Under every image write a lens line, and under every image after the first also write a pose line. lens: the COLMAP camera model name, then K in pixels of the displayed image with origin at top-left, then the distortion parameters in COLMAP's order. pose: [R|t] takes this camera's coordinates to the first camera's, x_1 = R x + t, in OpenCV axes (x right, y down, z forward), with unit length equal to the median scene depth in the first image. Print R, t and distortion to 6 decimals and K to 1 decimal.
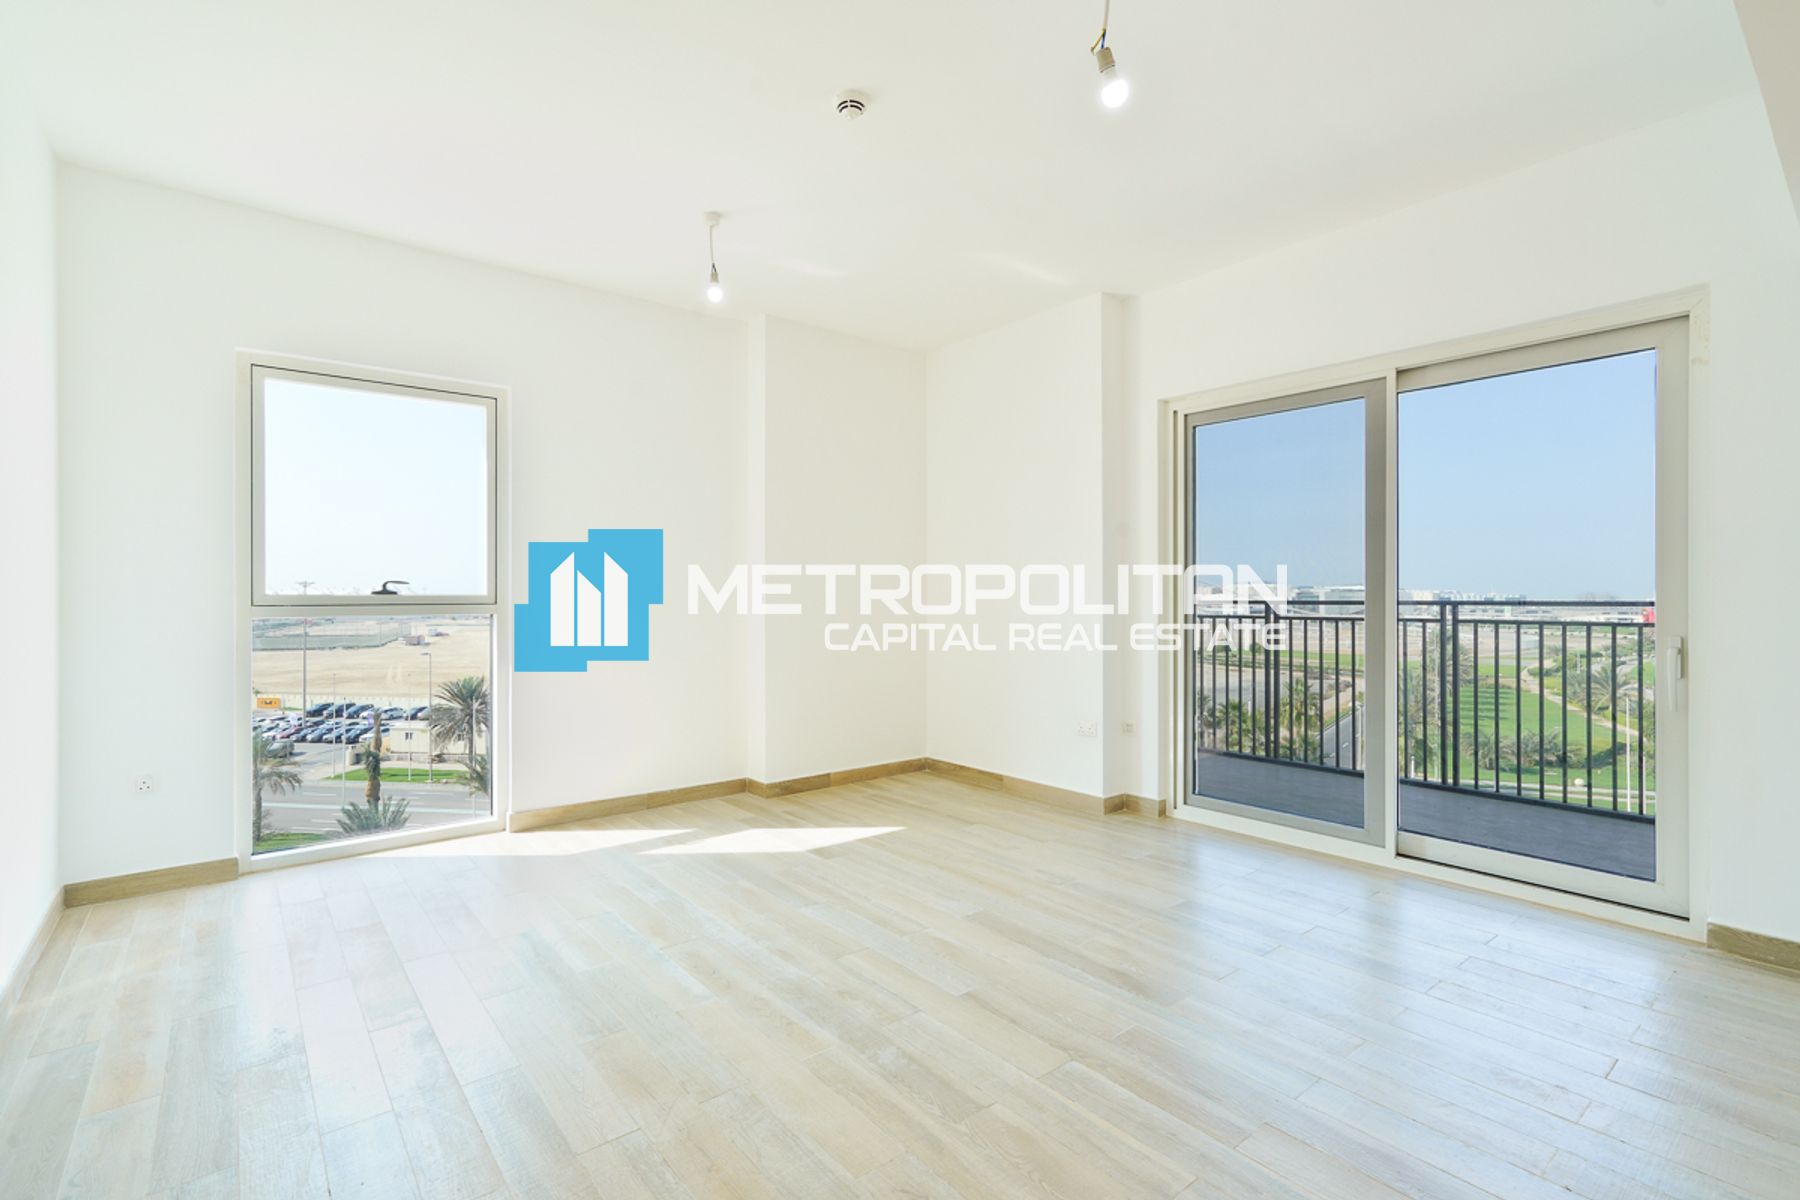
lens RADIAL K [[826.9, 0, 884.7], [0, 826.9, 597.8], [0, 0, 1]] dist [-0.011223, 0.013332]
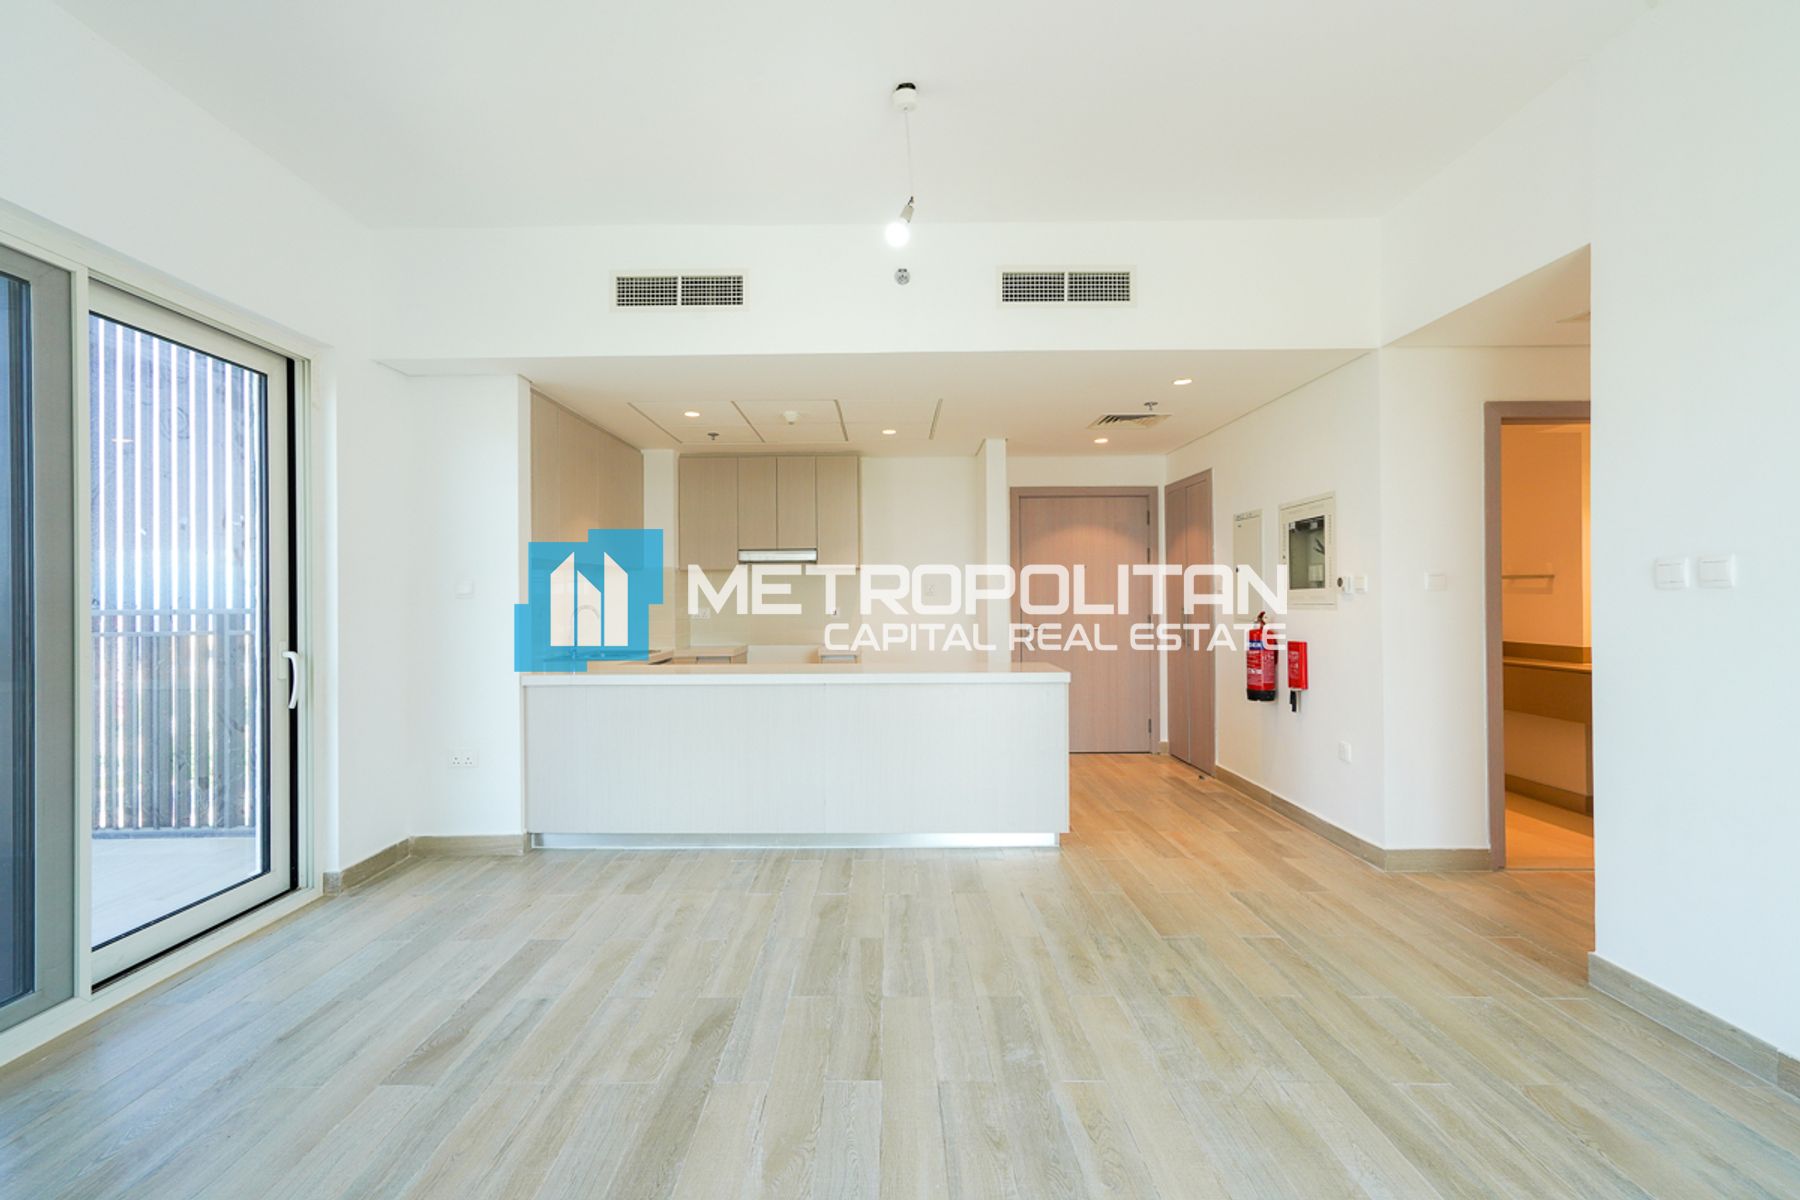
lens RADIAL K [[787.2, 0, 897.9], [0, 787.2, 595.6], [0, 0, 1]] dist [-0.001851, 0.000072]
pose [[-0.778915, 0.008061, 0.627078, -0.358291], [0.009971, 0.999950, -0.000469, -0.003987], [-0.627051, 0.005887, -0.778956, 1.352549]]
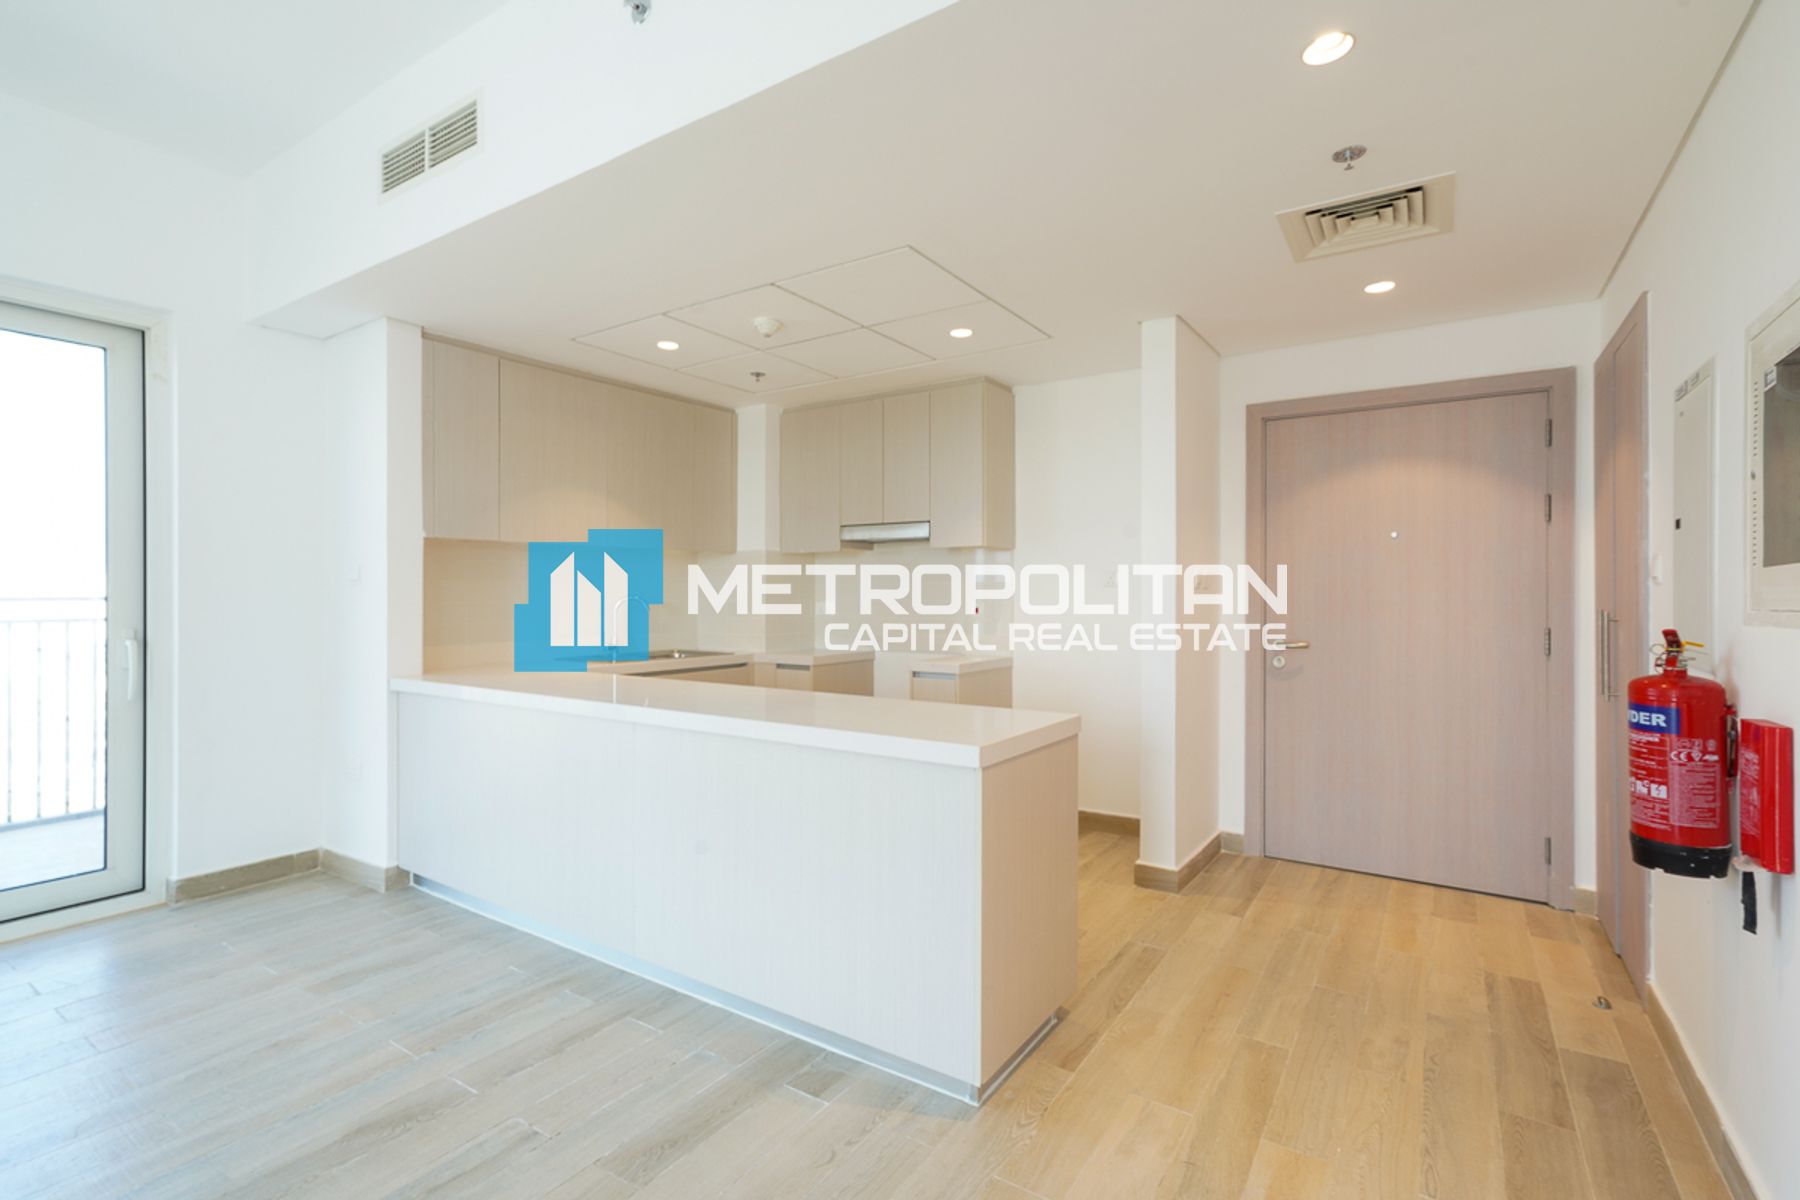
lens RADIAL K [[826.9, 0, 884.7], [0, 826.9, 597.8], [0, 0, 1]] dist [-0.011223, 0.013332]
pose [[-0.296921, -0.003278, 0.954896, -0.347017], [0.002176, 0.999989, 0.004110, 0.007084], [-0.954900, 0.003299, -0.296911, 0.409339]]
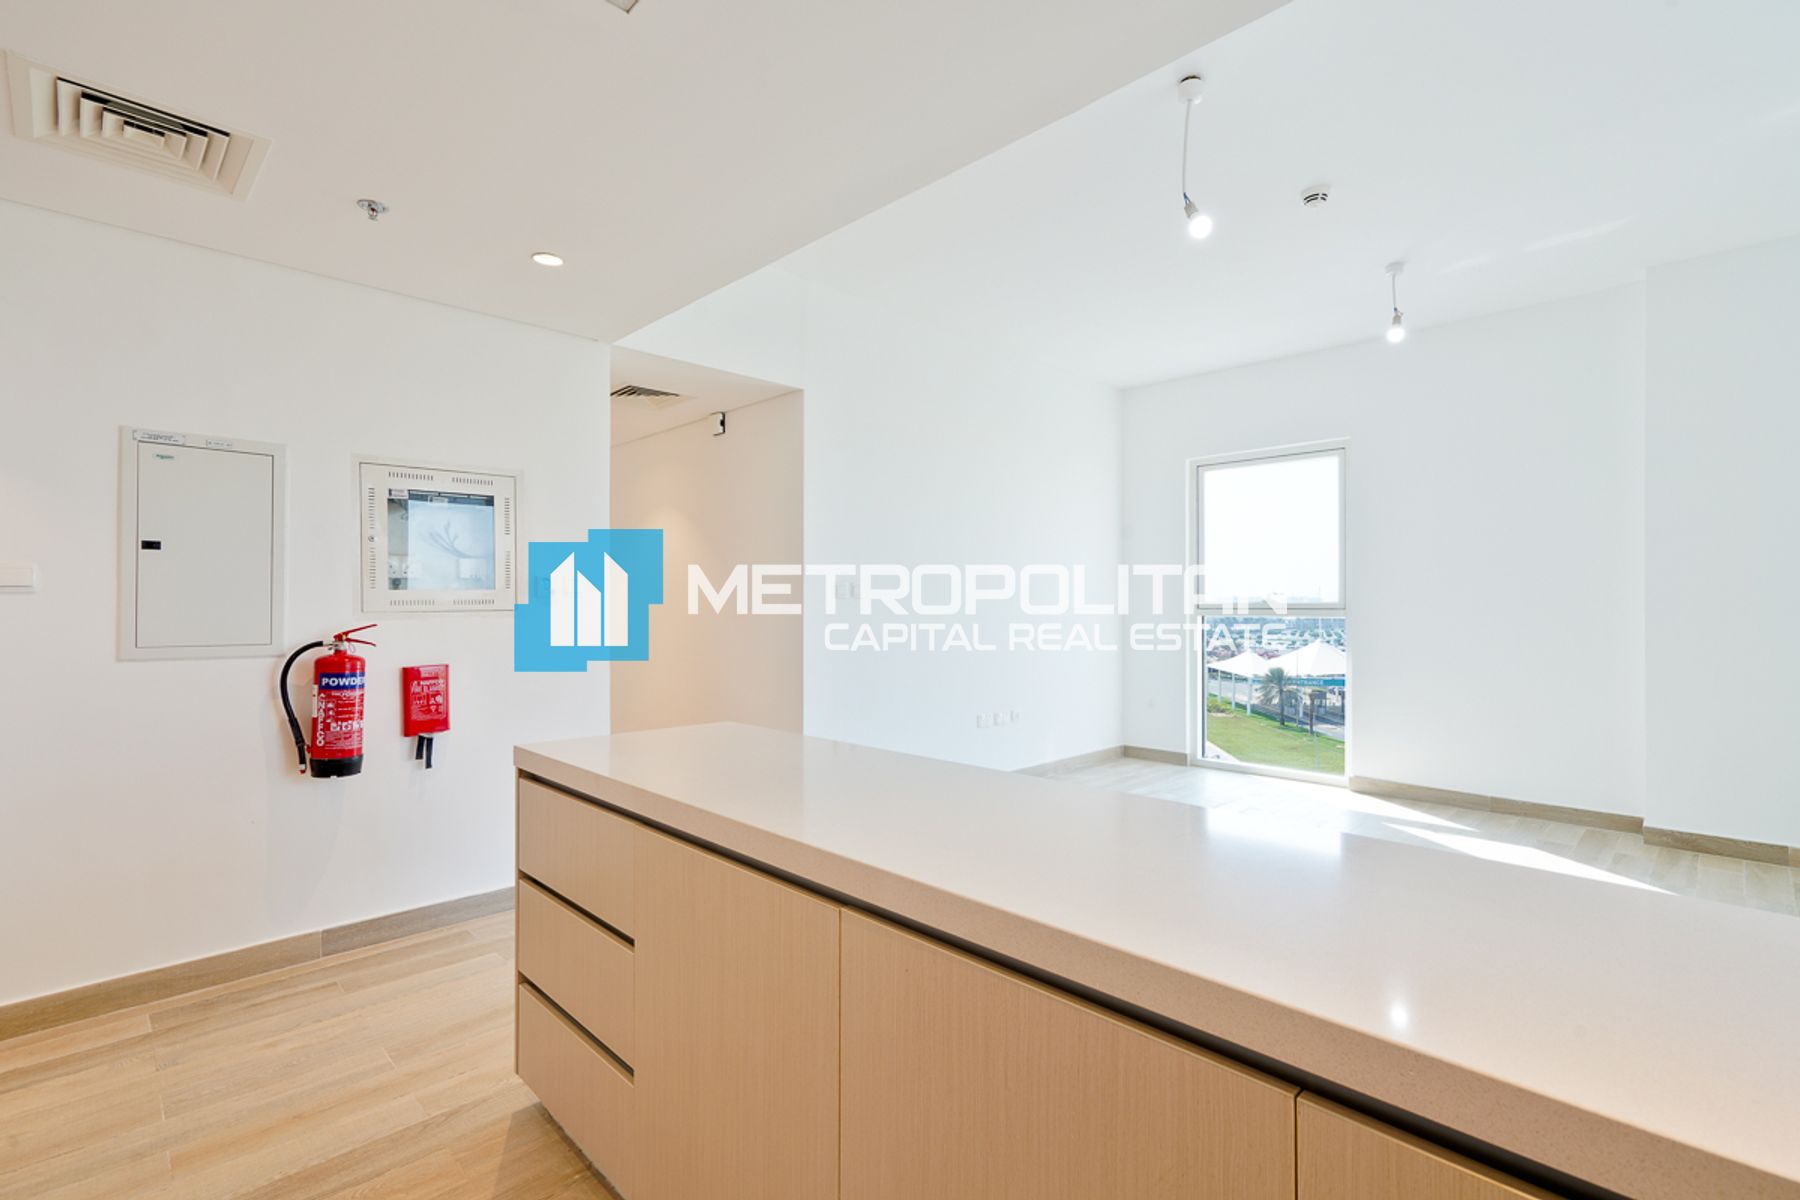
lens RADIAL K [[826.9, 0, 884.7], [0, 826.9, 597.8], [0, 0, 1]] dist [-0.011223, 0.013332]
pose [[0.095295, -0.006403, -0.995428, 1.008415], [-0.003742, 0.999970, -0.006791, 0.002020], [0.995442, 0.004372, 0.095269, 0.238323]]
